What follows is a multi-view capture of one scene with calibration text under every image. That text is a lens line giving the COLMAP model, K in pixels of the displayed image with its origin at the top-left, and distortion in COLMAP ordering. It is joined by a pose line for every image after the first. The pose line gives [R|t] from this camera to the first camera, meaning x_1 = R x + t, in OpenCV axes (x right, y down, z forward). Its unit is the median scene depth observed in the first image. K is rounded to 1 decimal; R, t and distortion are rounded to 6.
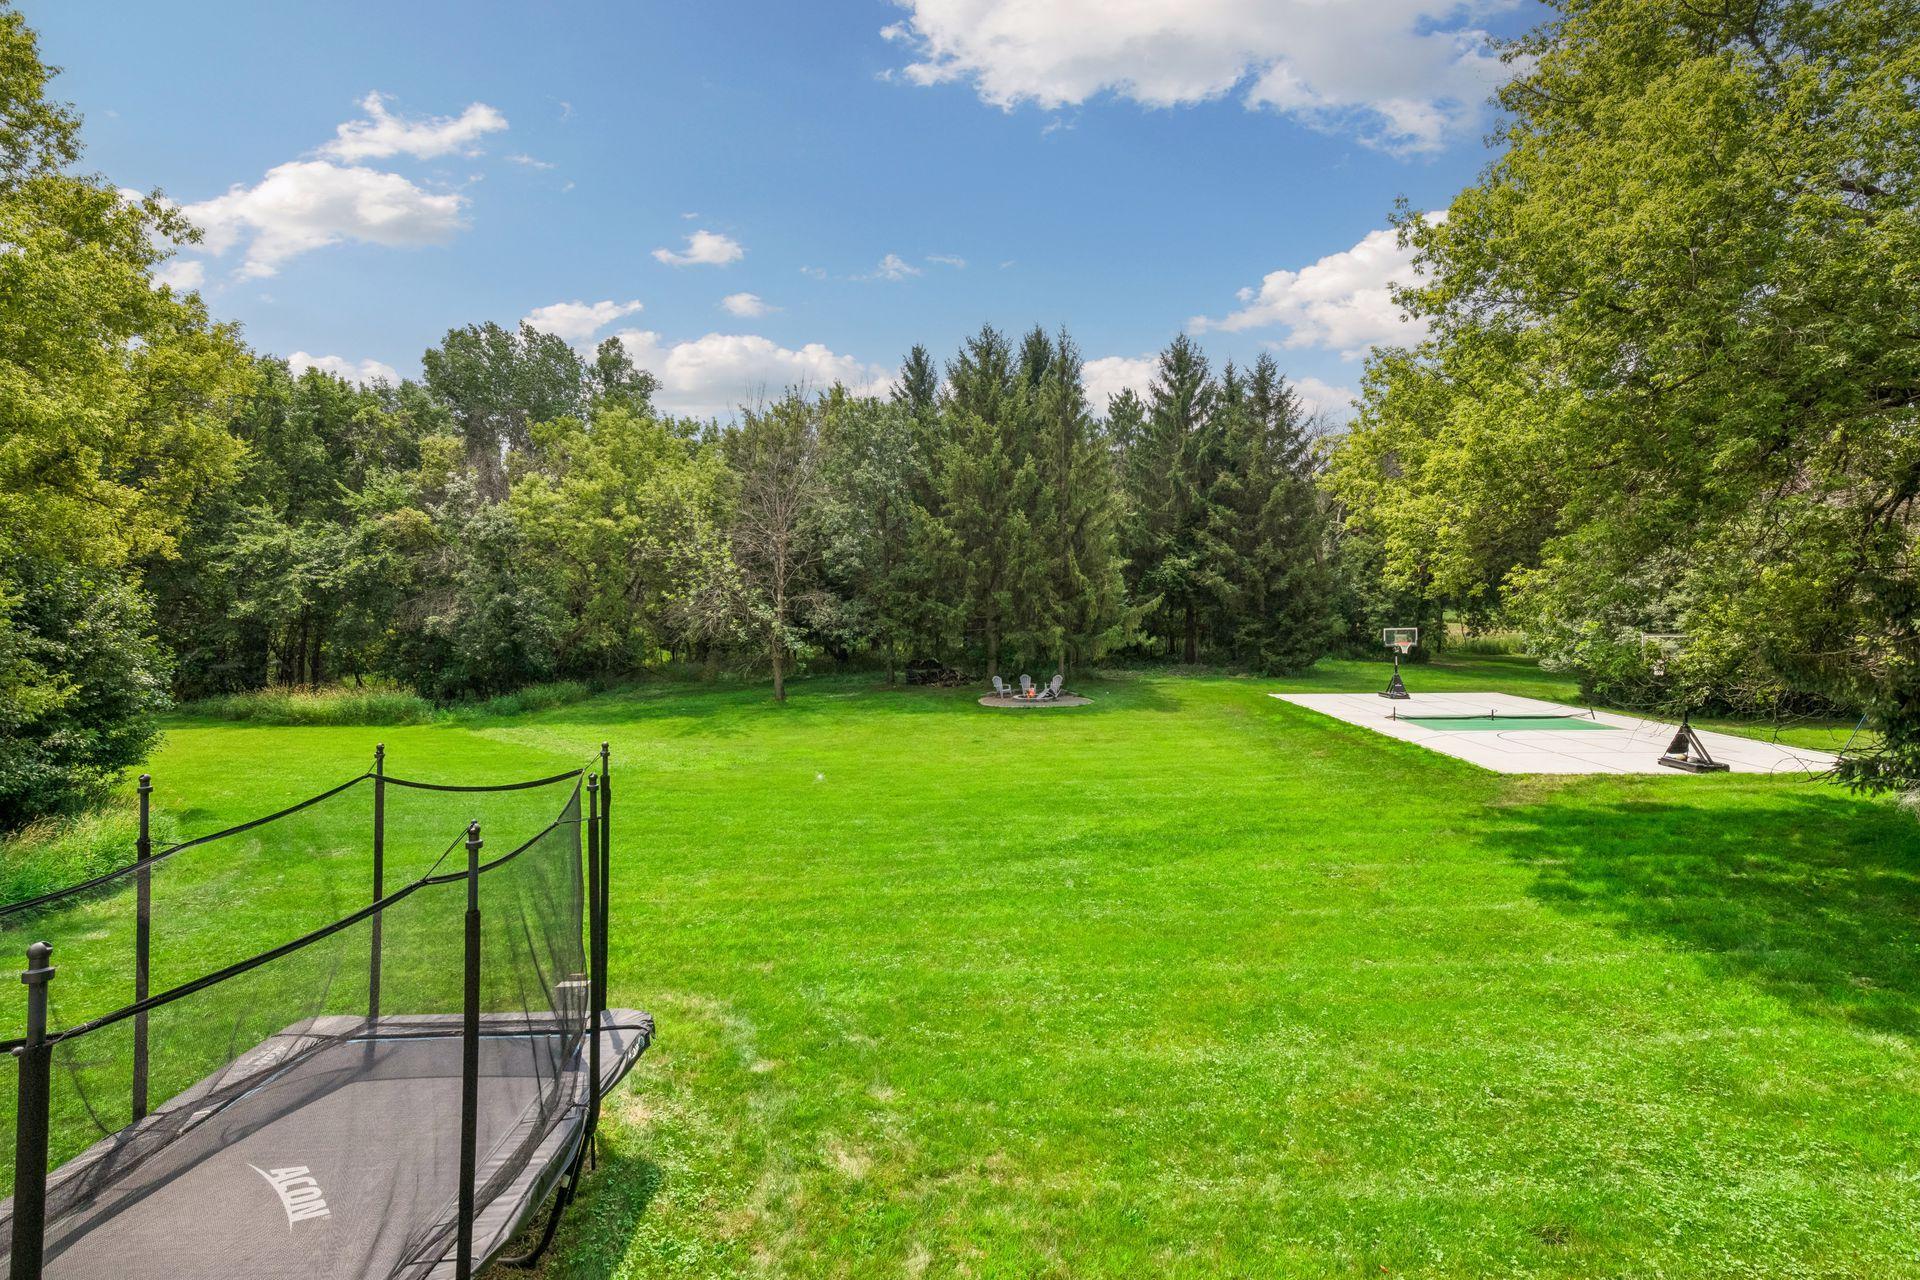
lens RADIAL K [[934.1, 0, 962.9], [0, 934.1, 617.7], [0, 0, 1]] dist [0.002782, -0.000183]
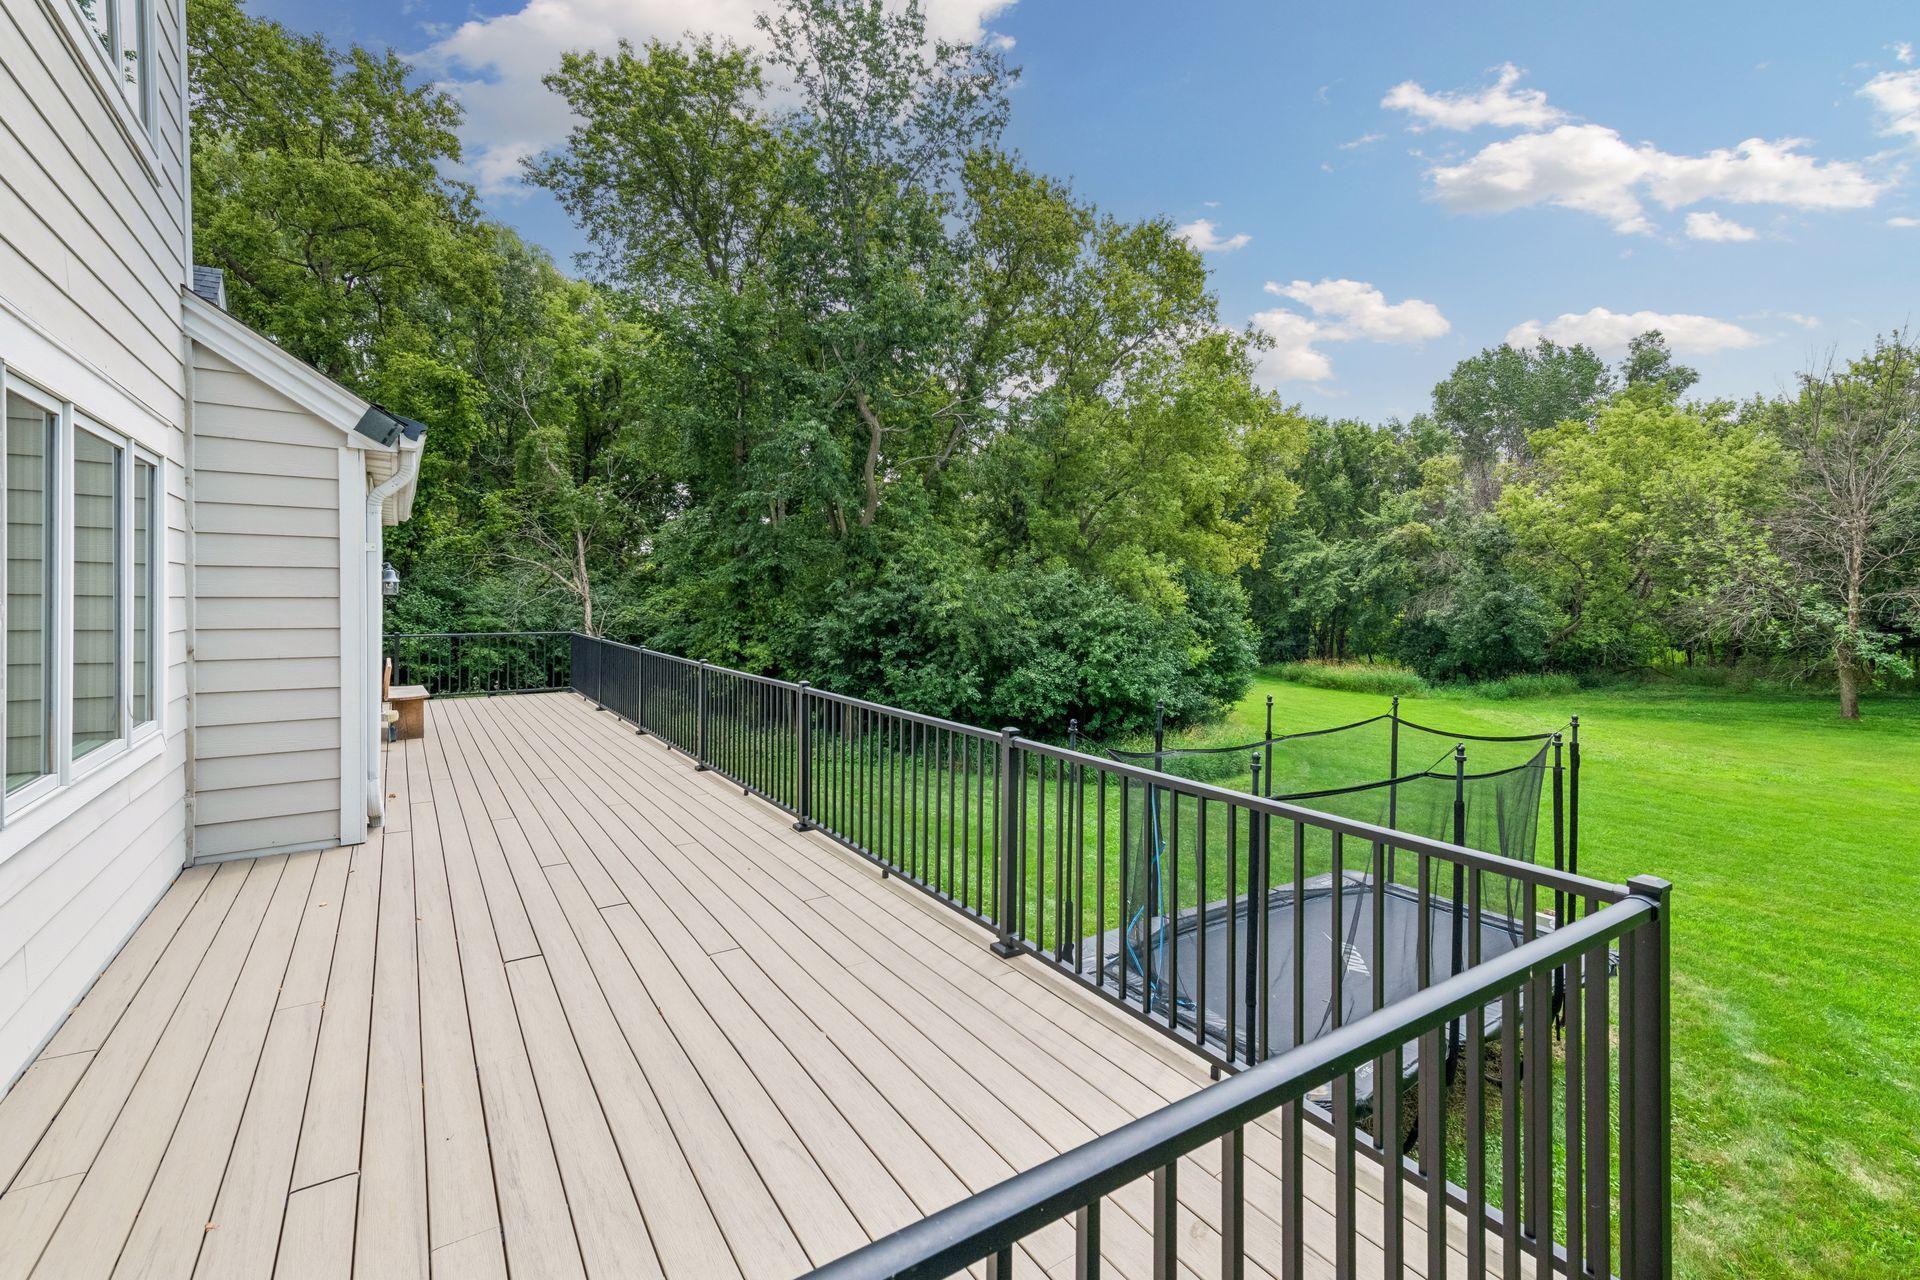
lens RADIAL K [[862.1, 0, 969.4], [0, 862.1, 602.0], [0, 0, 1]] dist [0.035600, 0.000007]
pose [[0.538869, 0.009987, -0.842330, 0.056001], [-0.020461, 0.999790, -0.001235, 0.001743], [0.842141, 0.017901, 0.538961, -0.102490]]
